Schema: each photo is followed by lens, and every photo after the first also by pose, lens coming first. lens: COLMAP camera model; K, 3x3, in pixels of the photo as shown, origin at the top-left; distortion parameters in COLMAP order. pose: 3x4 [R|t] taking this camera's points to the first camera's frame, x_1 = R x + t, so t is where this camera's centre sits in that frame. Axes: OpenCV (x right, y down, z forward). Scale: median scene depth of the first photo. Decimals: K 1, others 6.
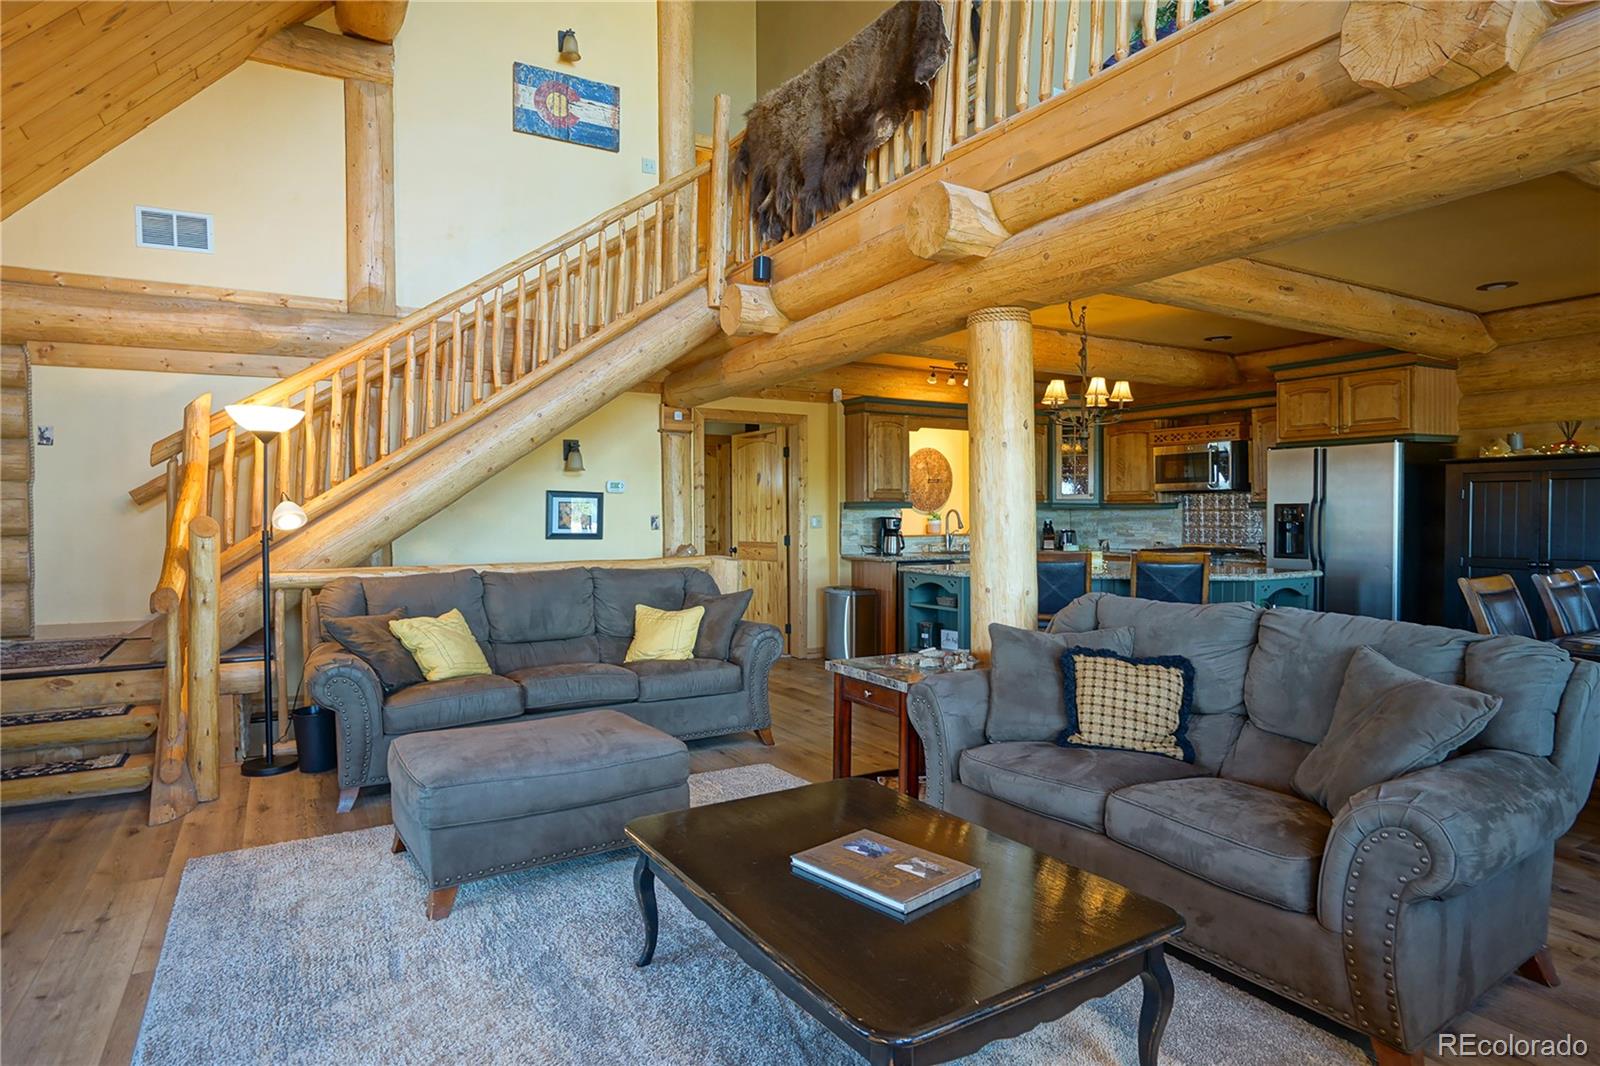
lens RADIAL K [[889.5, 0, 821.6], [0, 889.5, 531.4], [0, 0, 1]] dist [-0.003135, 0.016131]
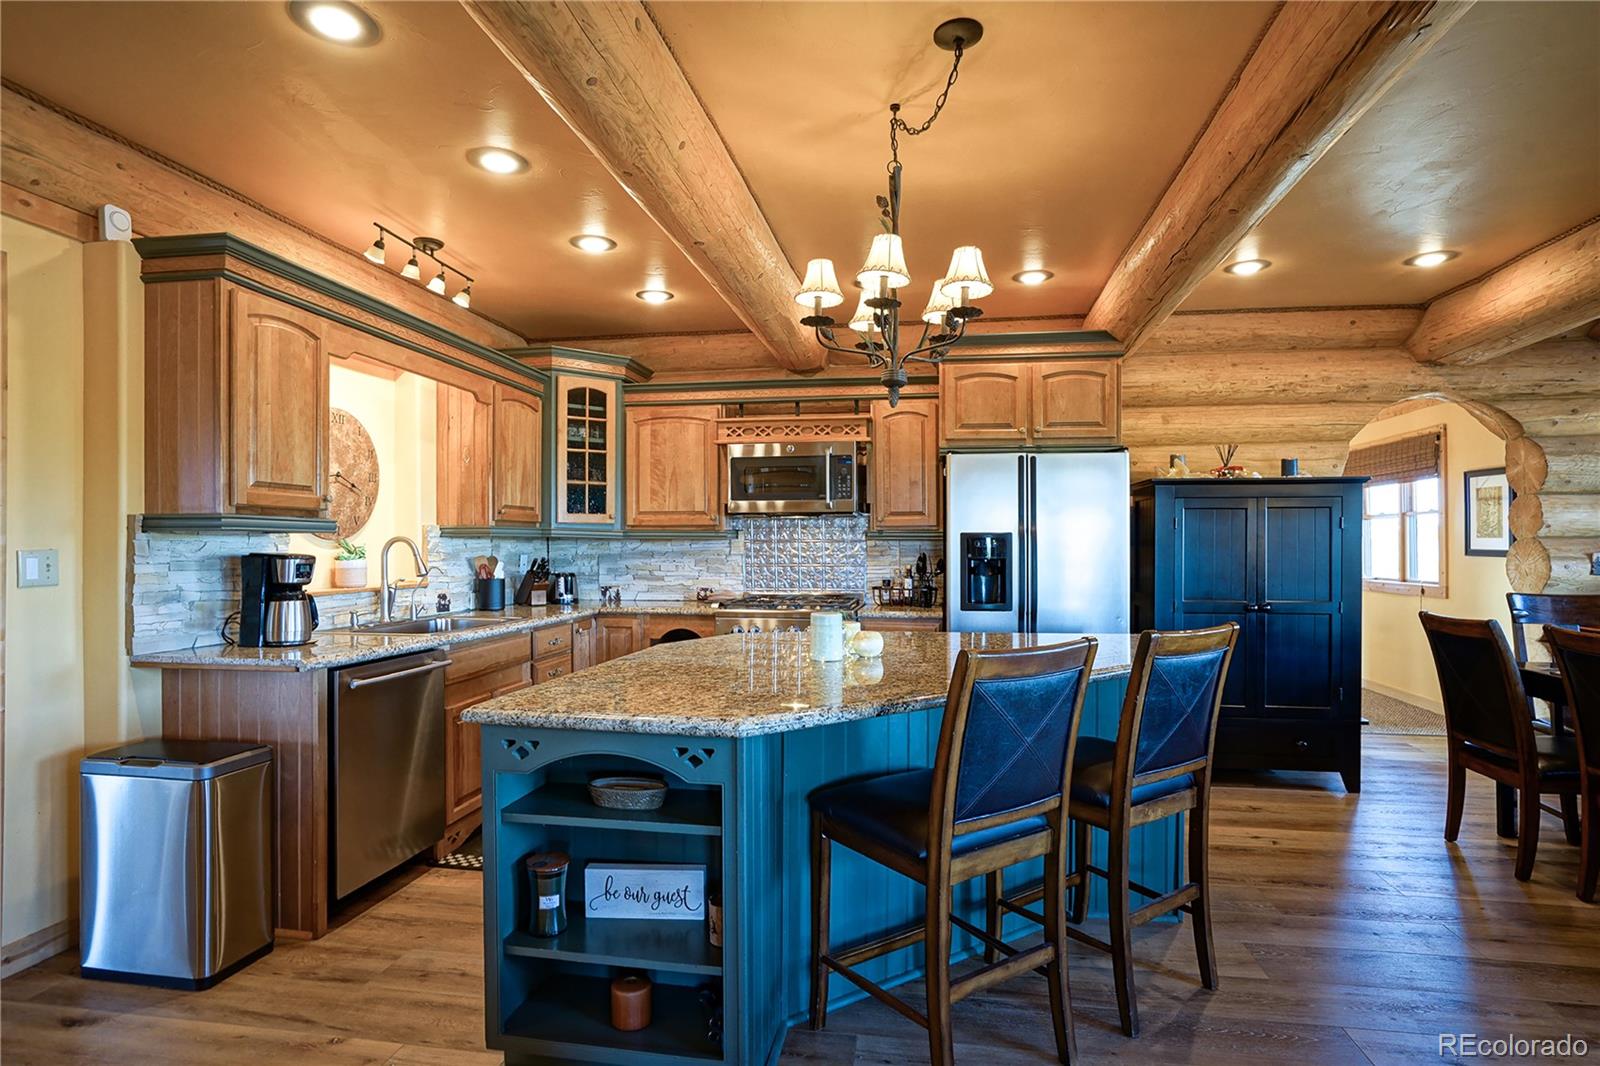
lens RADIAL K [[829.5, 0, 799.0], [0, 829.5, 542.0], [0, 0, 1]] dist [-0.041894, 0.025816]
pose [[0.665222, 0.005448, 0.746626, -0.046840], [0.013137, 0.999733, -0.018999, -0.011215], [-0.746530, 0.022447, 0.664973, 0.570026]]
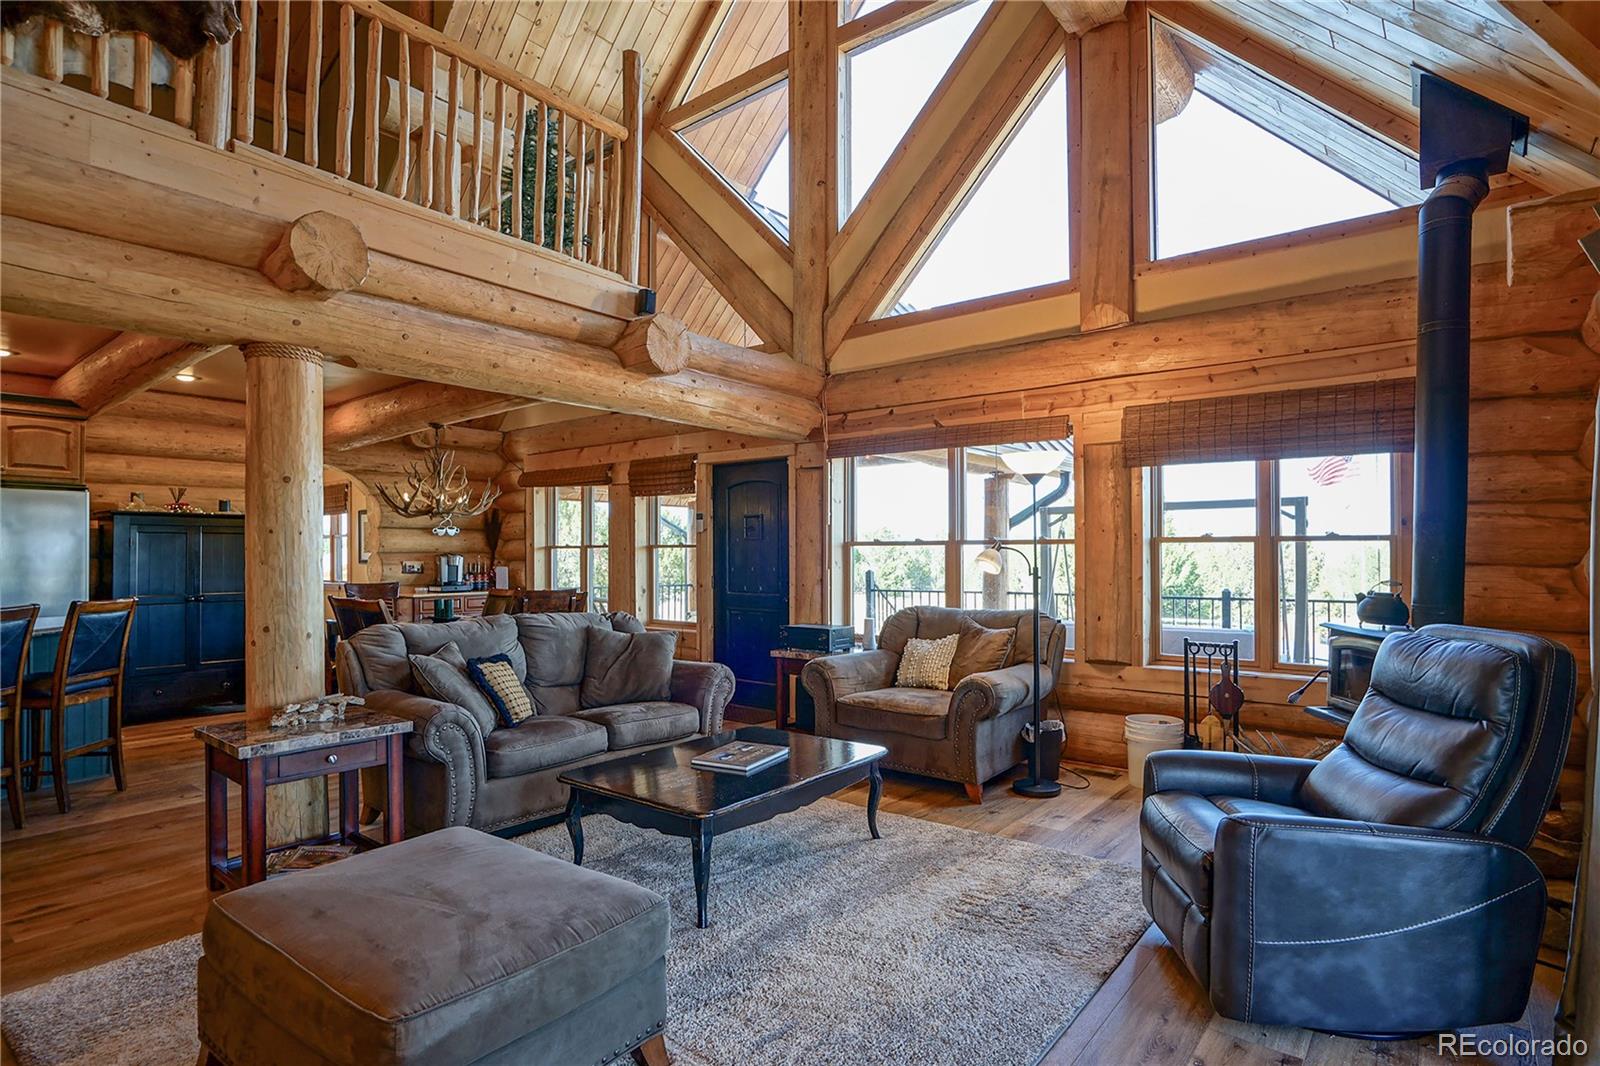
lens RADIAL K [[829.5, 0, 799.0], [0, 829.5, 542.0], [0, 0, 1]] dist [-0.041894, 0.025816]
pose [[-0.323299, 0.018680, 0.946112, -0.420008], [0.021863, 0.999686, -0.012266, -0.007502], [-0.946044, 0.016719, -0.323606, 0.392412]]
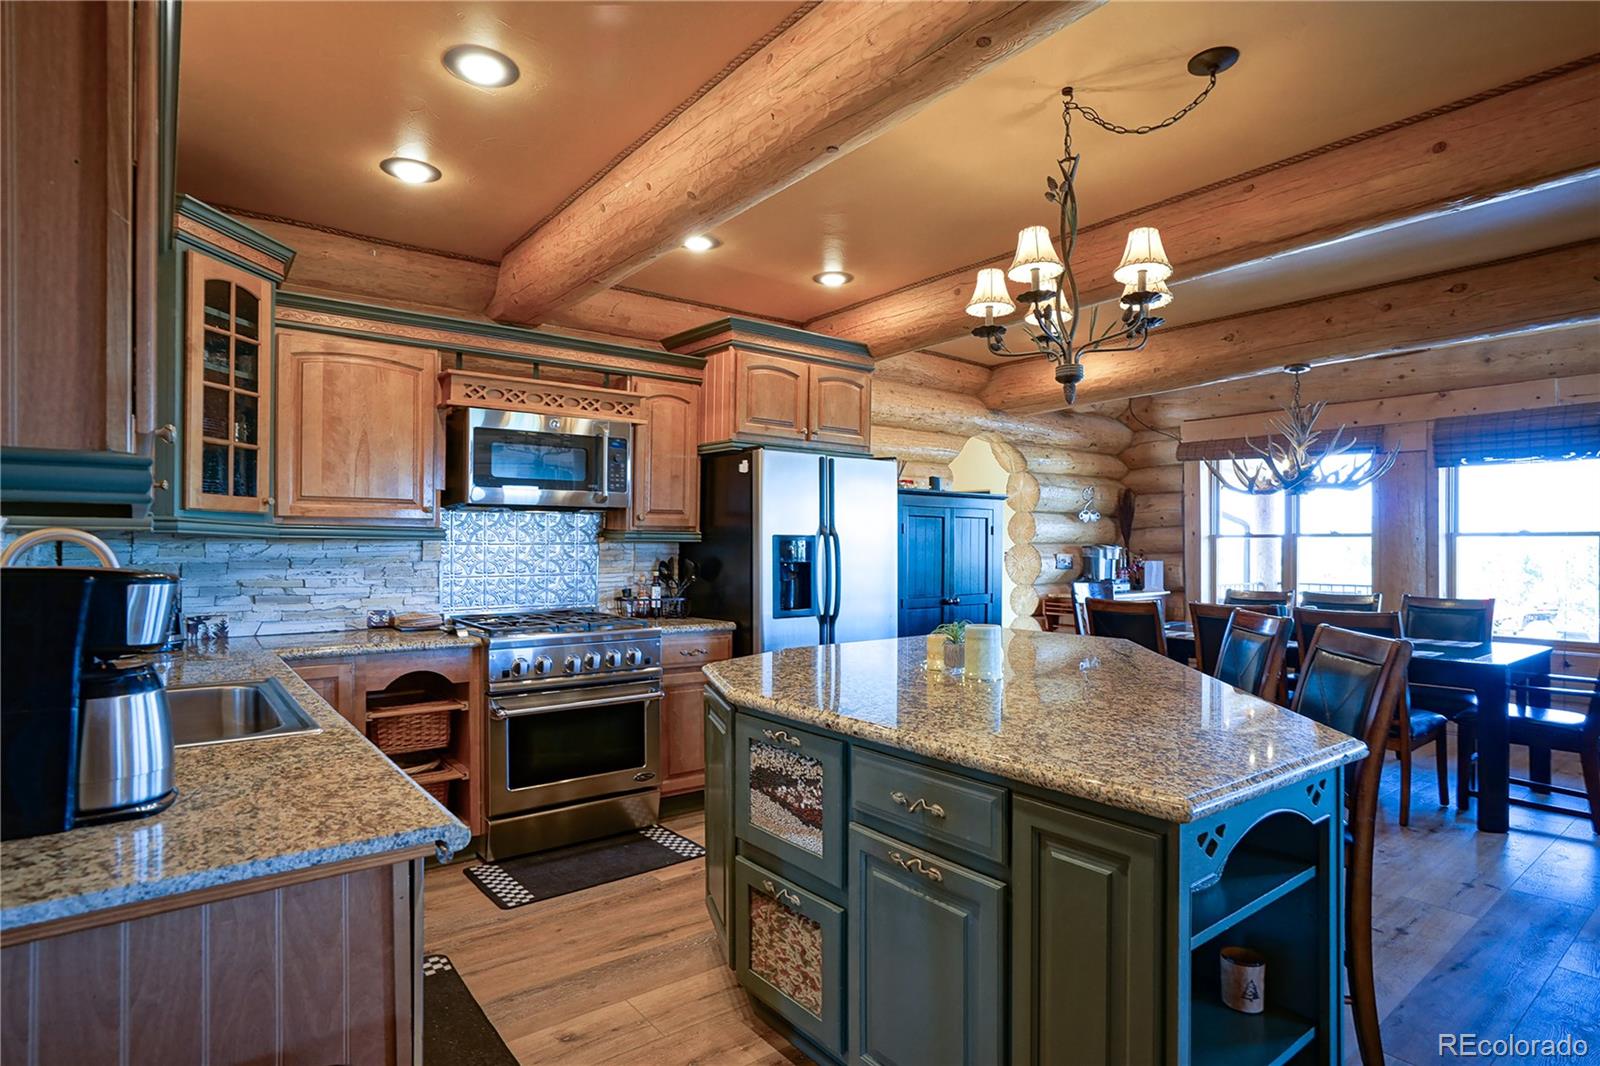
lens RADIAL K [[829.5, 0, 799.0], [0, 829.5, 542.0], [0, 0, 1]] dist [-0.041894, 0.025816]
pose [[-0.093303, 0.010864, 0.995579, -0.075259], [0.020786, 0.999744, -0.008961, -0.016990], [-0.995421, 0.019858, -0.093505, 0.887106]]
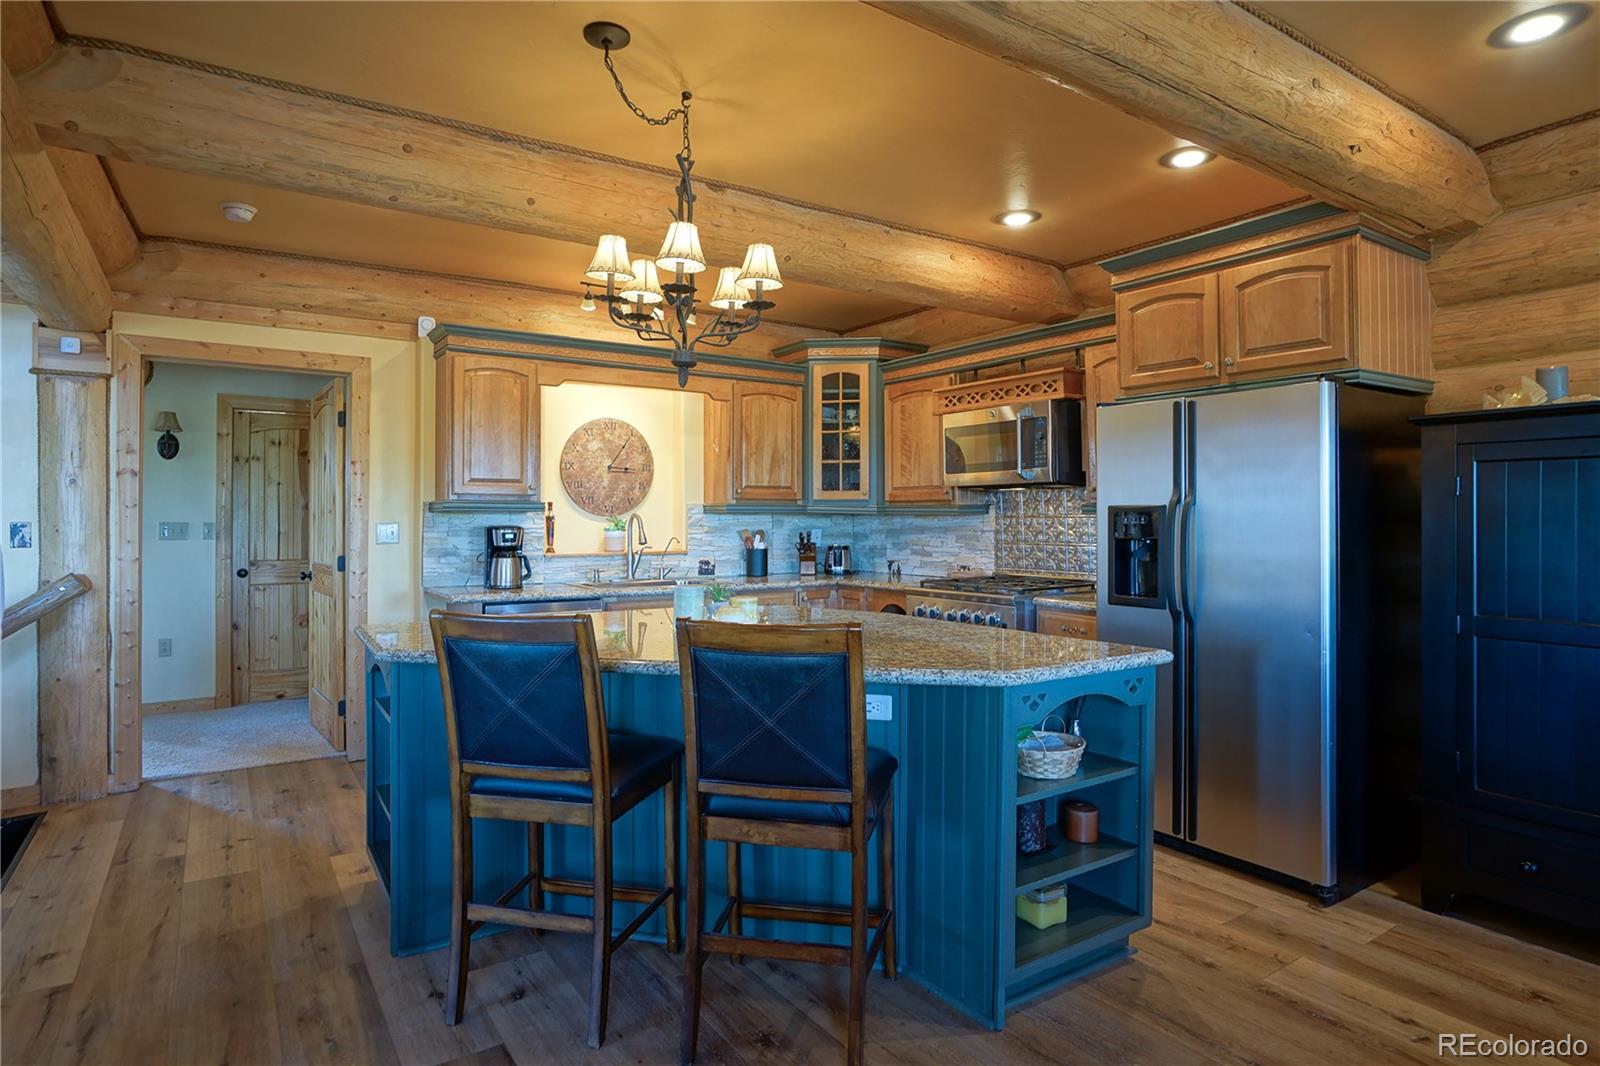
lens RADIAL K [[871.8, 0, 793.6], [0, 871.8, 517.9], [0, 0, 1]] dist [-0.037933, 0.027087]
pose [[0.999549, 0.004188, 0.029725, 0.255946], [-0.003572, 0.999778, -0.020751, -0.010066], [-0.029805, 0.020636, 0.999343, 0.404187]]
